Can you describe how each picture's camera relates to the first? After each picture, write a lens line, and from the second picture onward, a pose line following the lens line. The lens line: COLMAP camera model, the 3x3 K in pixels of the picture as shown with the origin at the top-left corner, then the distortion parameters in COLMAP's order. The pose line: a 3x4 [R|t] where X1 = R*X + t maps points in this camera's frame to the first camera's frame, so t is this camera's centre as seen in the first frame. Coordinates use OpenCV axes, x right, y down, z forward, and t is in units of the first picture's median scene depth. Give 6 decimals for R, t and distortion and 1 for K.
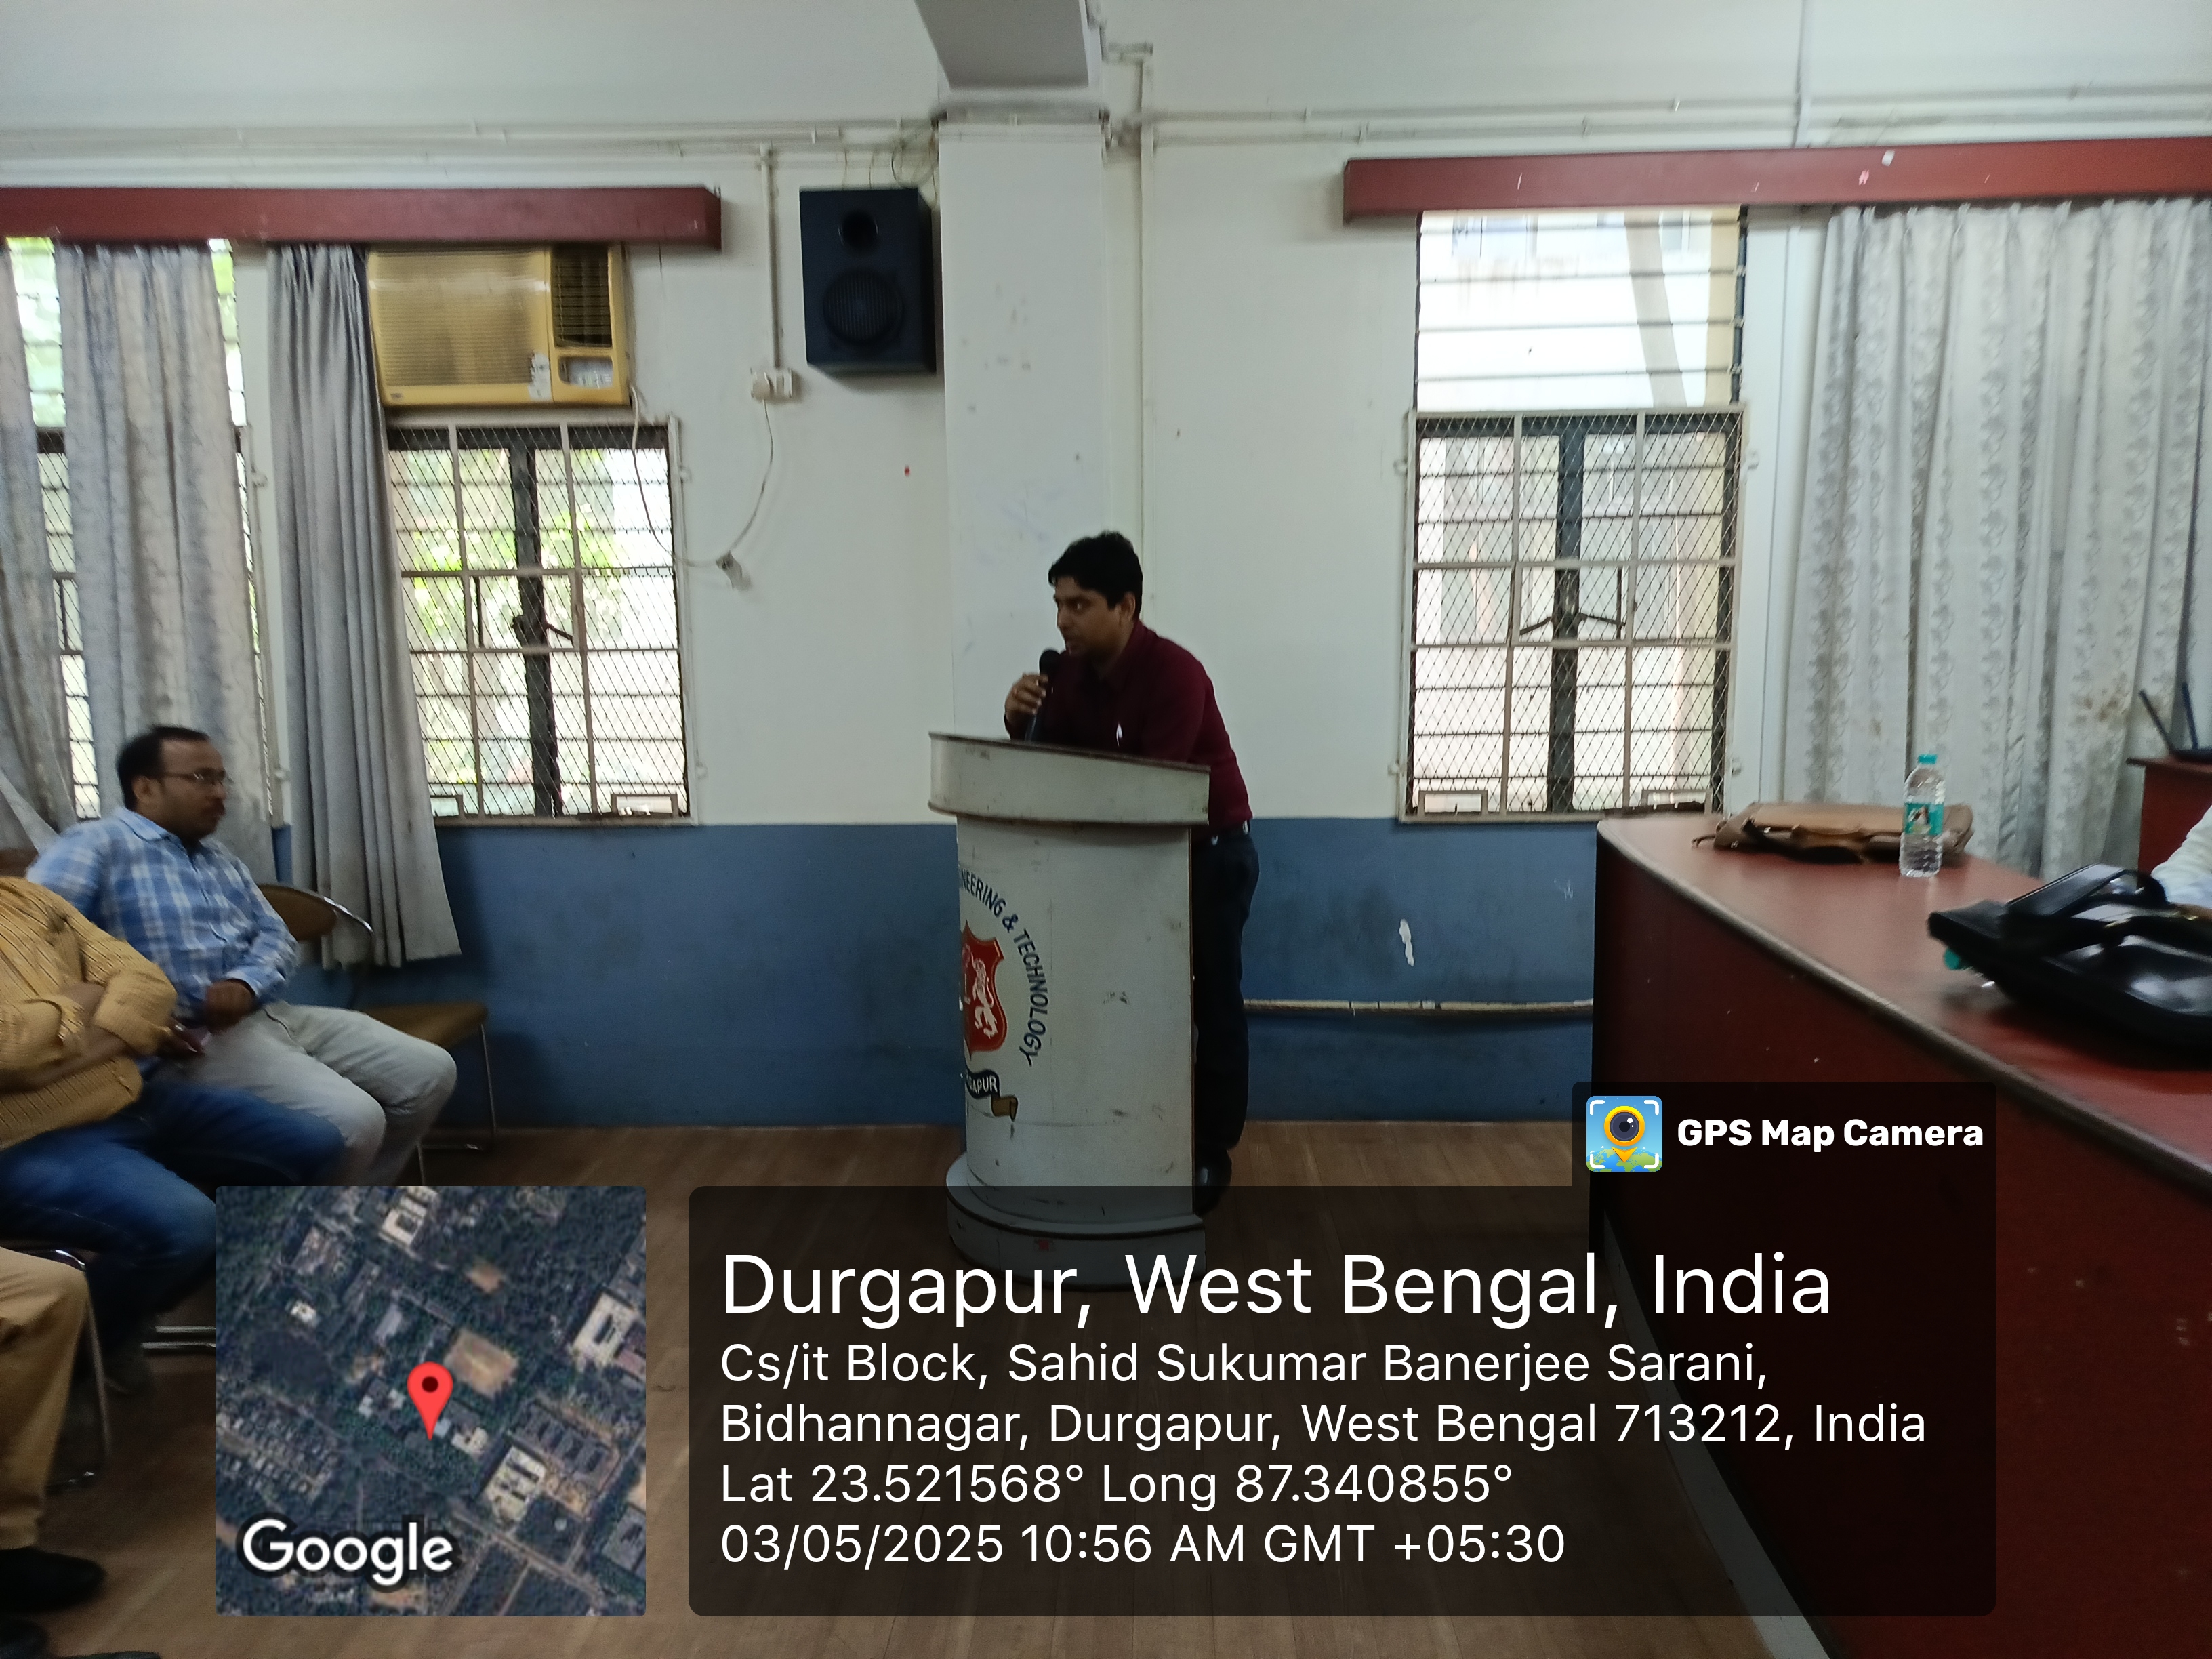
lens RADIAL K [[1527.8, 0, 1114.5], [0, 1527.8, 828.7], [0, 0, 1]] dist [0.022126, -0.021253]
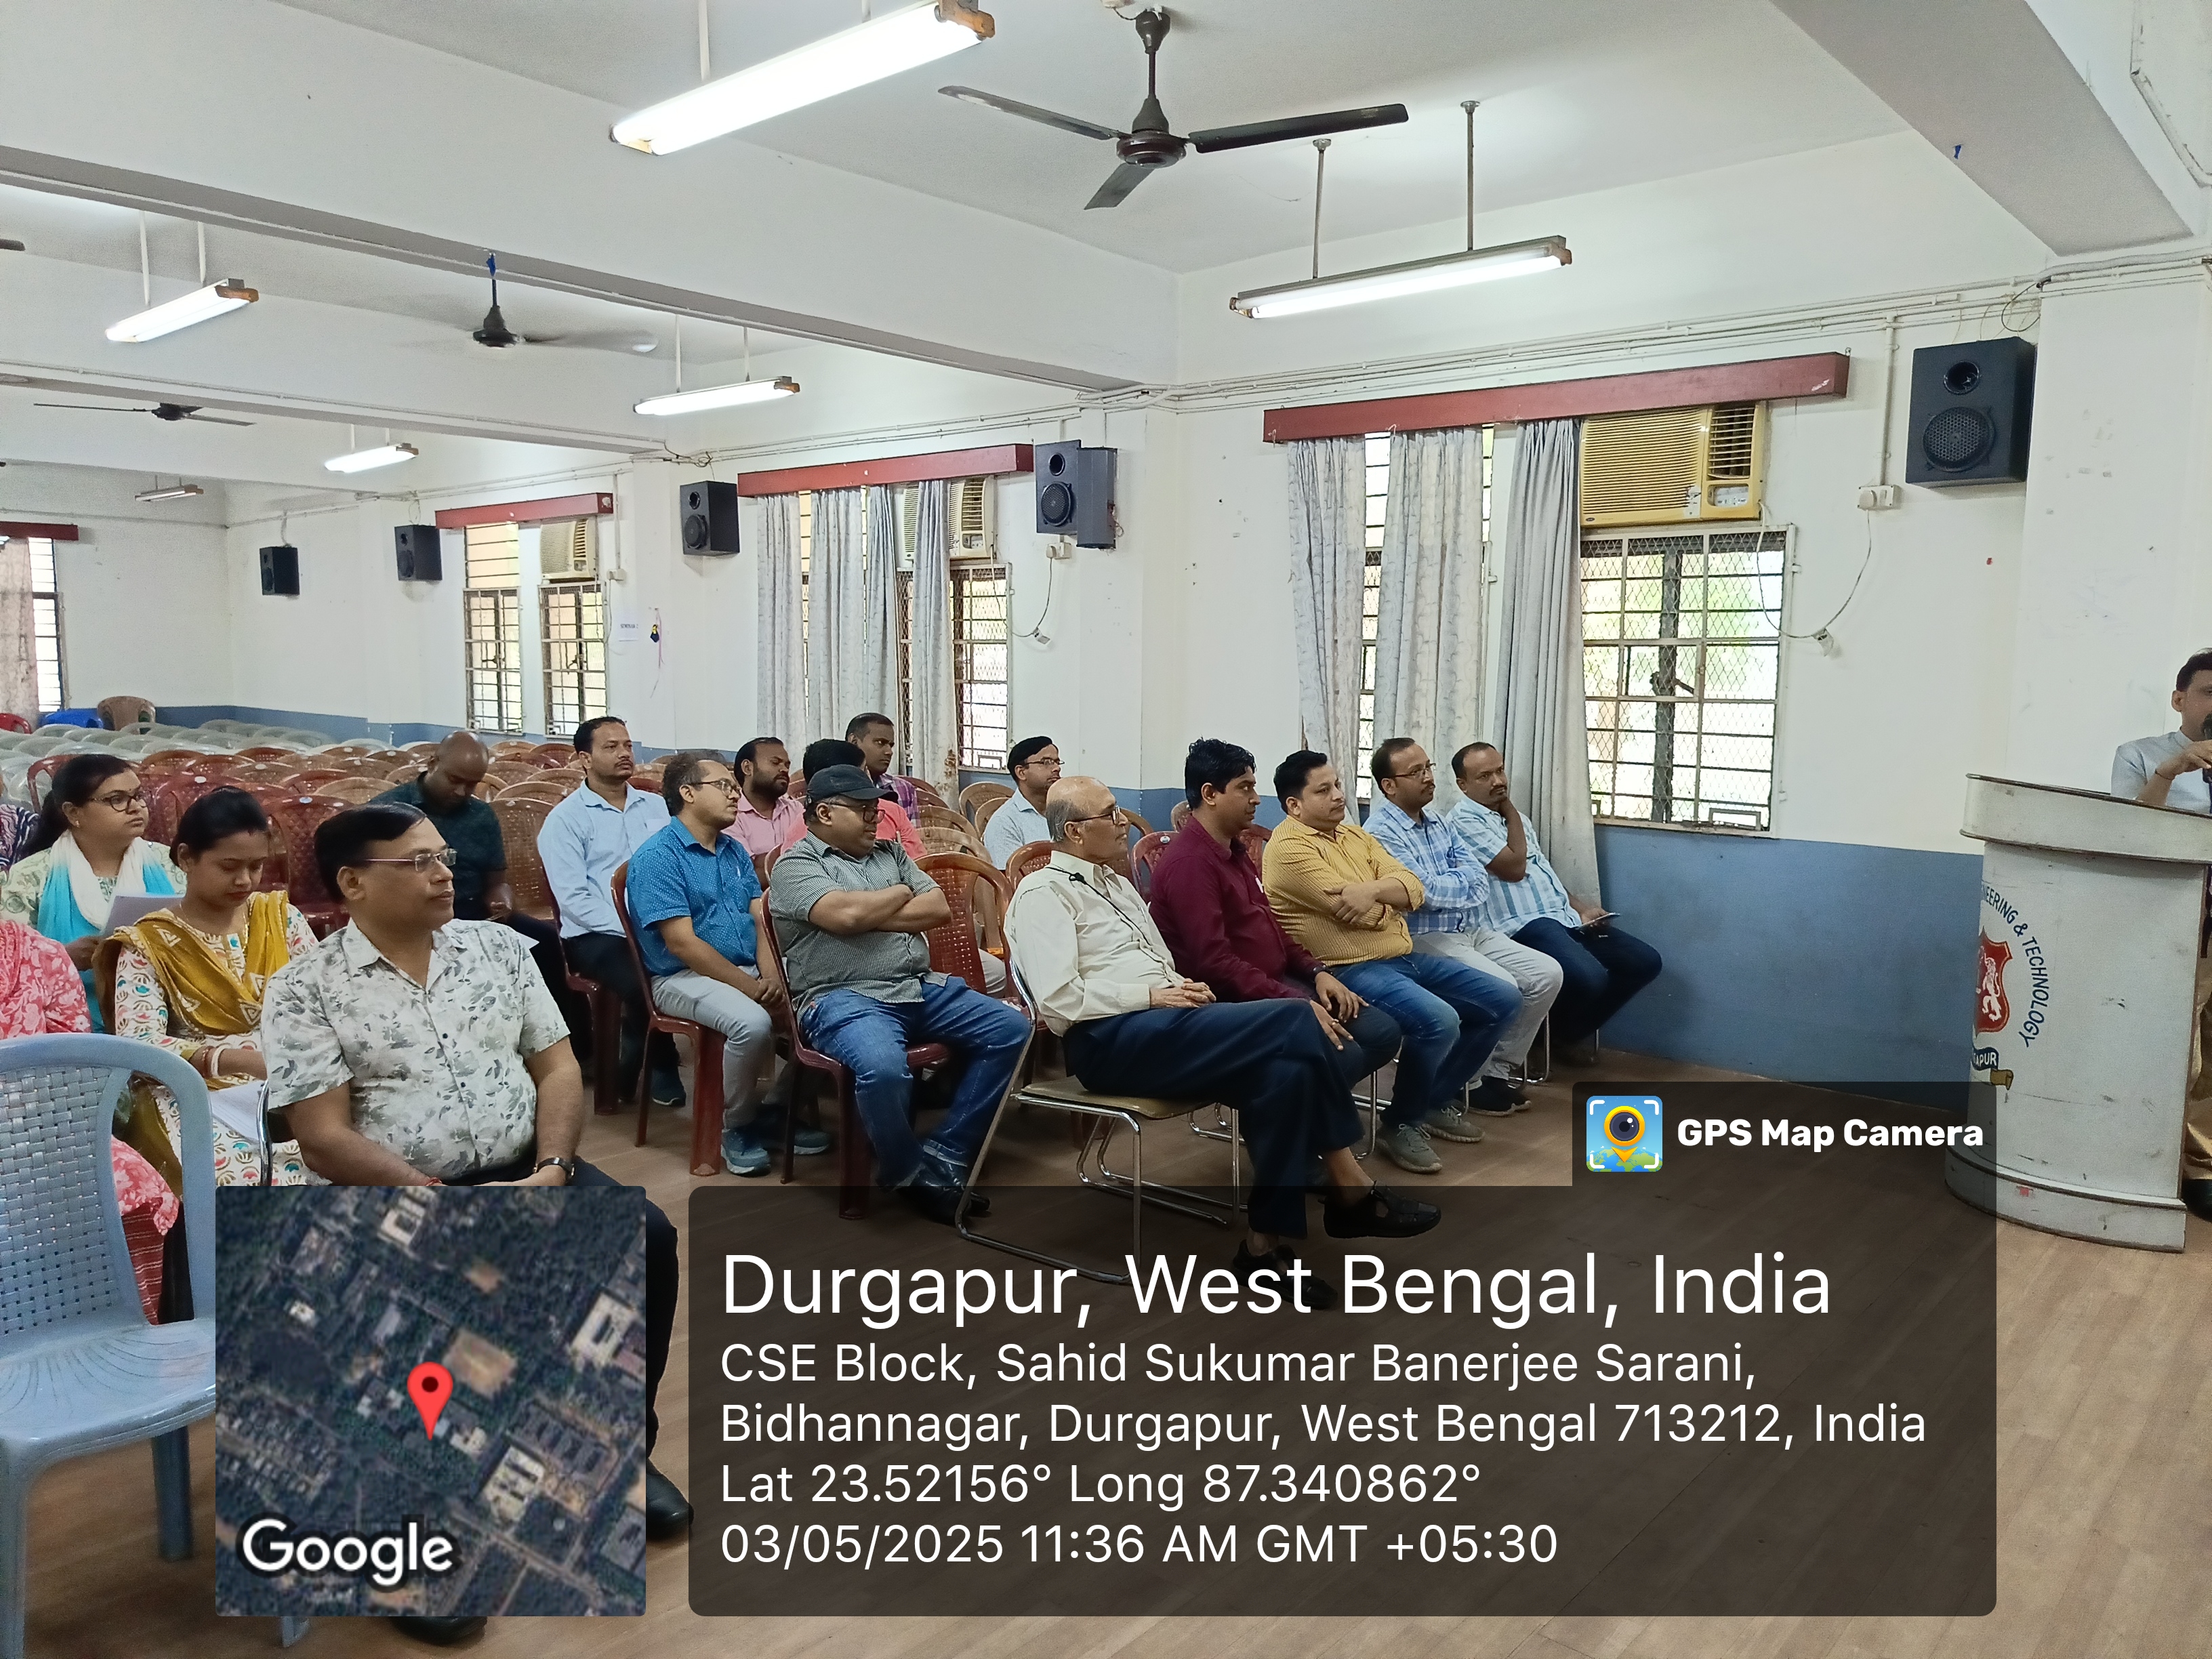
lens RADIAL K [[1568.1, 0, 1106.0], [0, 1568.1, 829.5], [0, 0, 1]] dist [0.130120, -0.244211]
pose [[0.765350, 0.087176, -0.637683, 0.154322], [-0.111443, 0.993769, 0.002101, 0.051704], [0.633893, 0.069457, 0.770296, -0.401064]]
